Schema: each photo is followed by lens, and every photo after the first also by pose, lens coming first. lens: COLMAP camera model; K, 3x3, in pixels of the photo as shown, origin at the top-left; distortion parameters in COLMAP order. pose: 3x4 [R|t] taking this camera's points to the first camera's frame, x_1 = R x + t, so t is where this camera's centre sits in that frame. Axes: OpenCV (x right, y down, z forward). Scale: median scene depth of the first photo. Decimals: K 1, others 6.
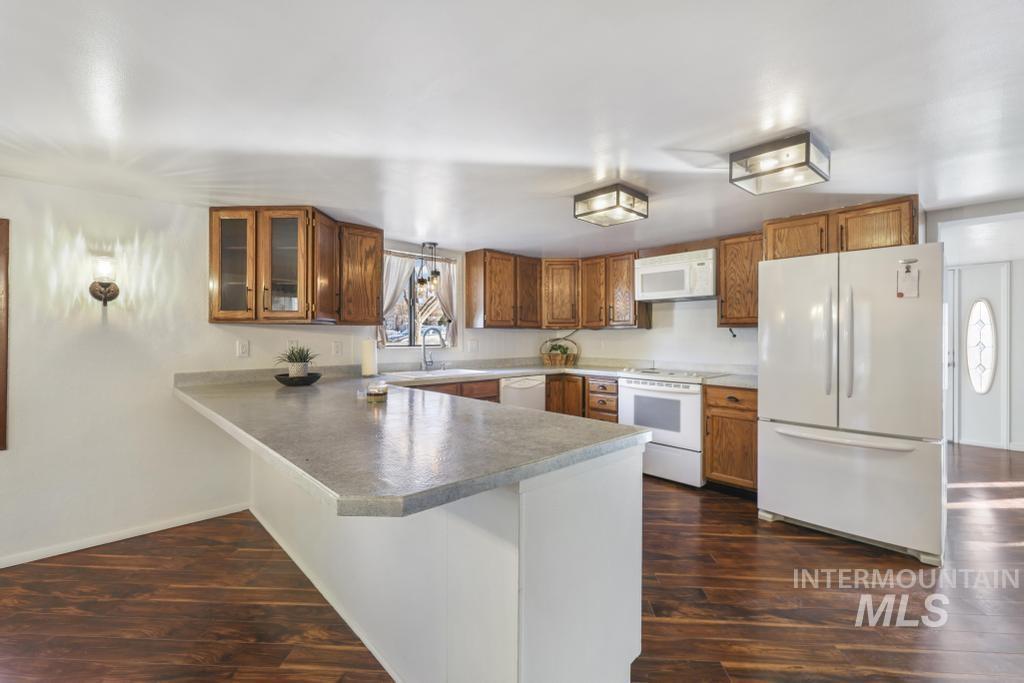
lens RADIAL K [[440.3, 0, 505.9], [0, 440.3, 335.1], [0, 0, 1]] dist [-0.002832, 0.000199]
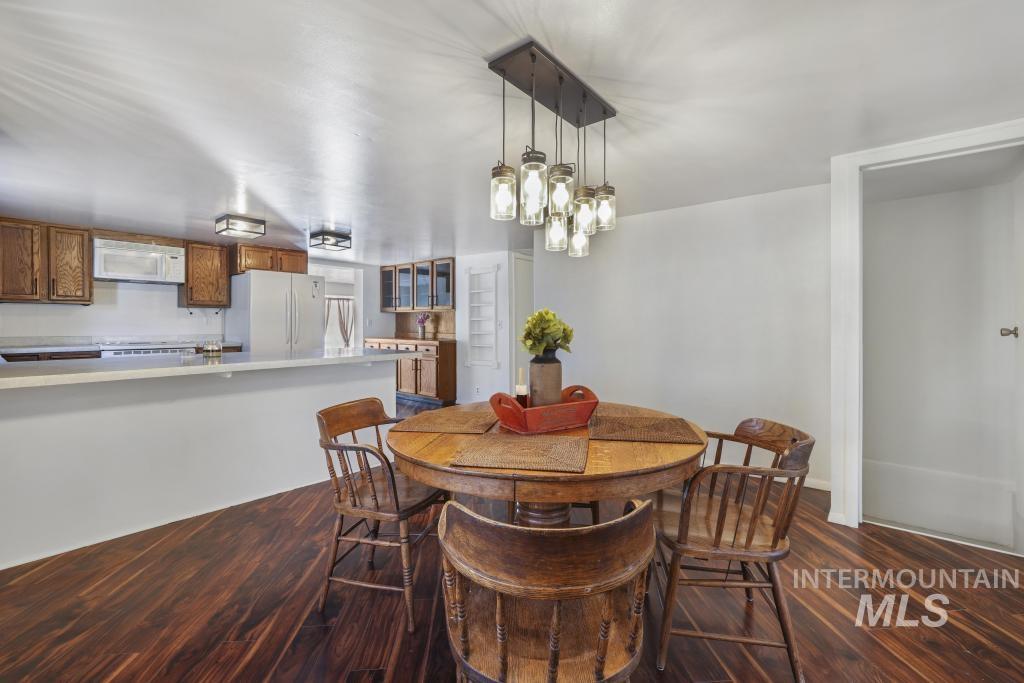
lens RADIAL K [[440.3, 0, 529.4], [0, 440.3, 326.2], [0, 0, 1]] dist [-0.002832, 0.000199]
pose [[-0.156963, -0.008988, 0.987564, -1.043323], [-0.005173, 0.999952, 0.008278, 0.026296], [-0.987591, -0.003810, -0.157002, 0.172848]]
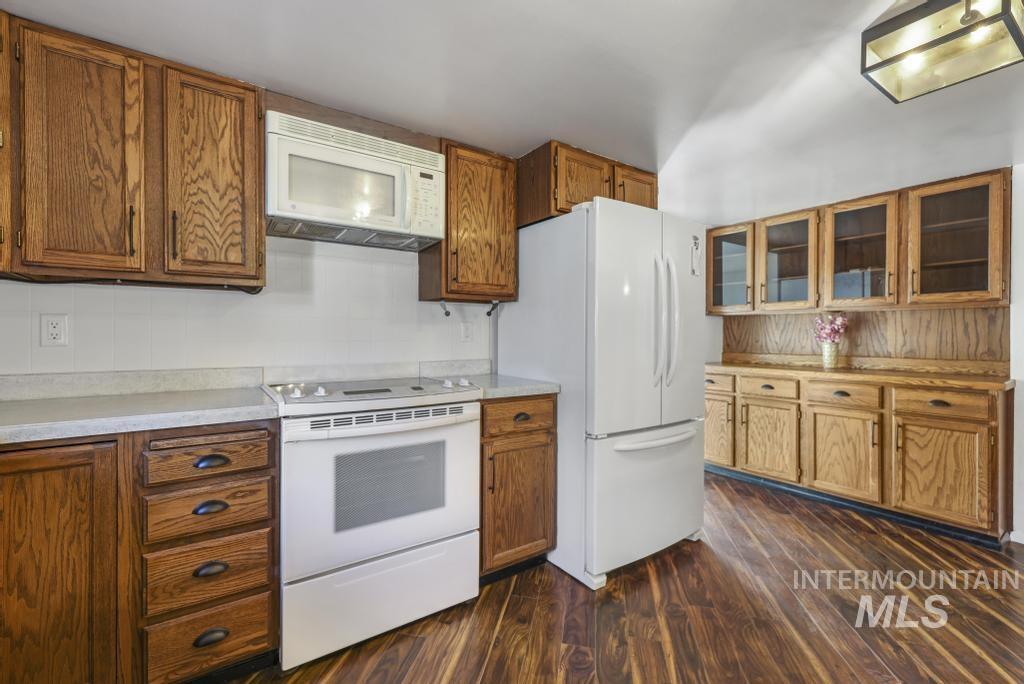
lens RADIAL K [[440.3, 0, 508.4], [0, 440.3, 336.5], [0, 0, 1]] dist [-0.002832, 0.000199]
pose [[0.139859, -0.005044, 0.990159, -0.071893], [-0.003977, 0.999976, 0.005656, 0.030551], [-0.990163, -0.004729, 0.139836, 0.858327]]
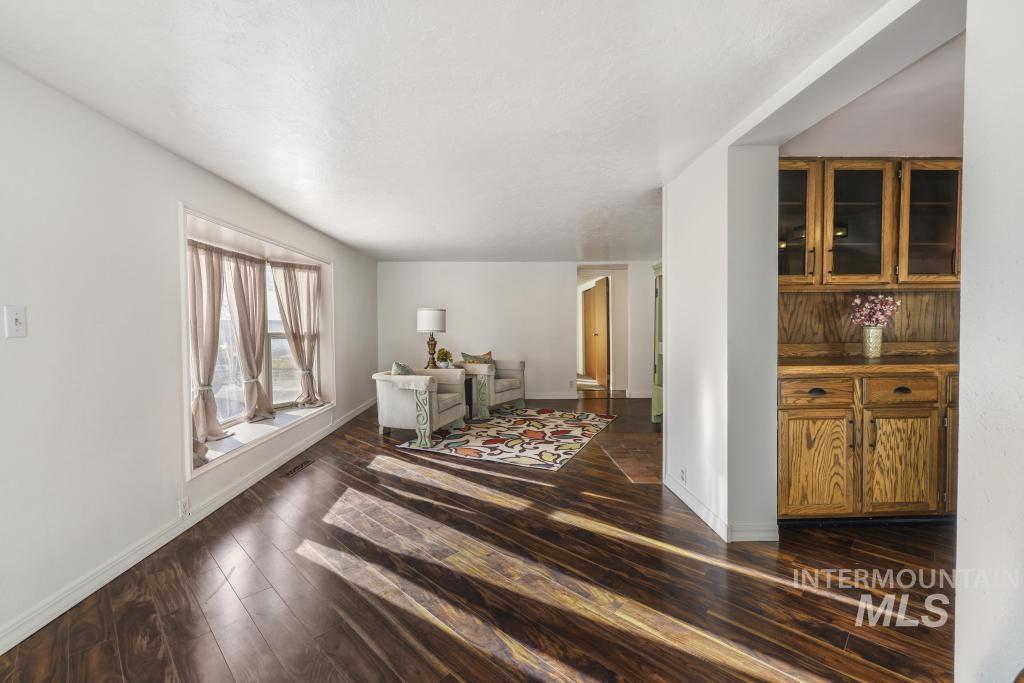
lens RADIAL K [[440.3, 0, 513.6], [0, 440.3, 336.5], [0, 0, 1]] dist [-0.002832, 0.000199]
pose [[-0.748648, -0.015356, 0.662790, 0.872393], [0.006208, 0.999525, 0.030170, 0.034884], [-0.662939, 0.026702, -0.748197, 1.305948]]
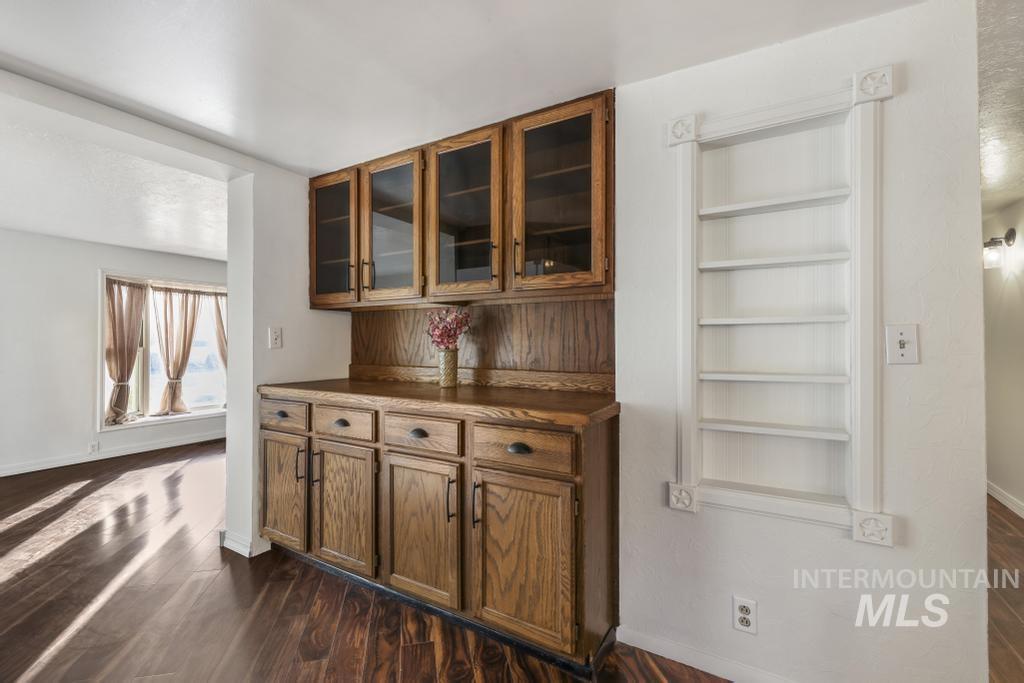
lens RADIAL K [[440.3, 0, 509.5], [0, 440.3, 339.5], [0, 0, 1]] dist [-0.002832, 0.000199]
pose [[-0.280179, 0.002256, 0.959945, 0.293483], [-0.002836, 0.999991, -0.003177, 0.033297], [-0.959943, -0.003612, -0.280170, 0.421816]]
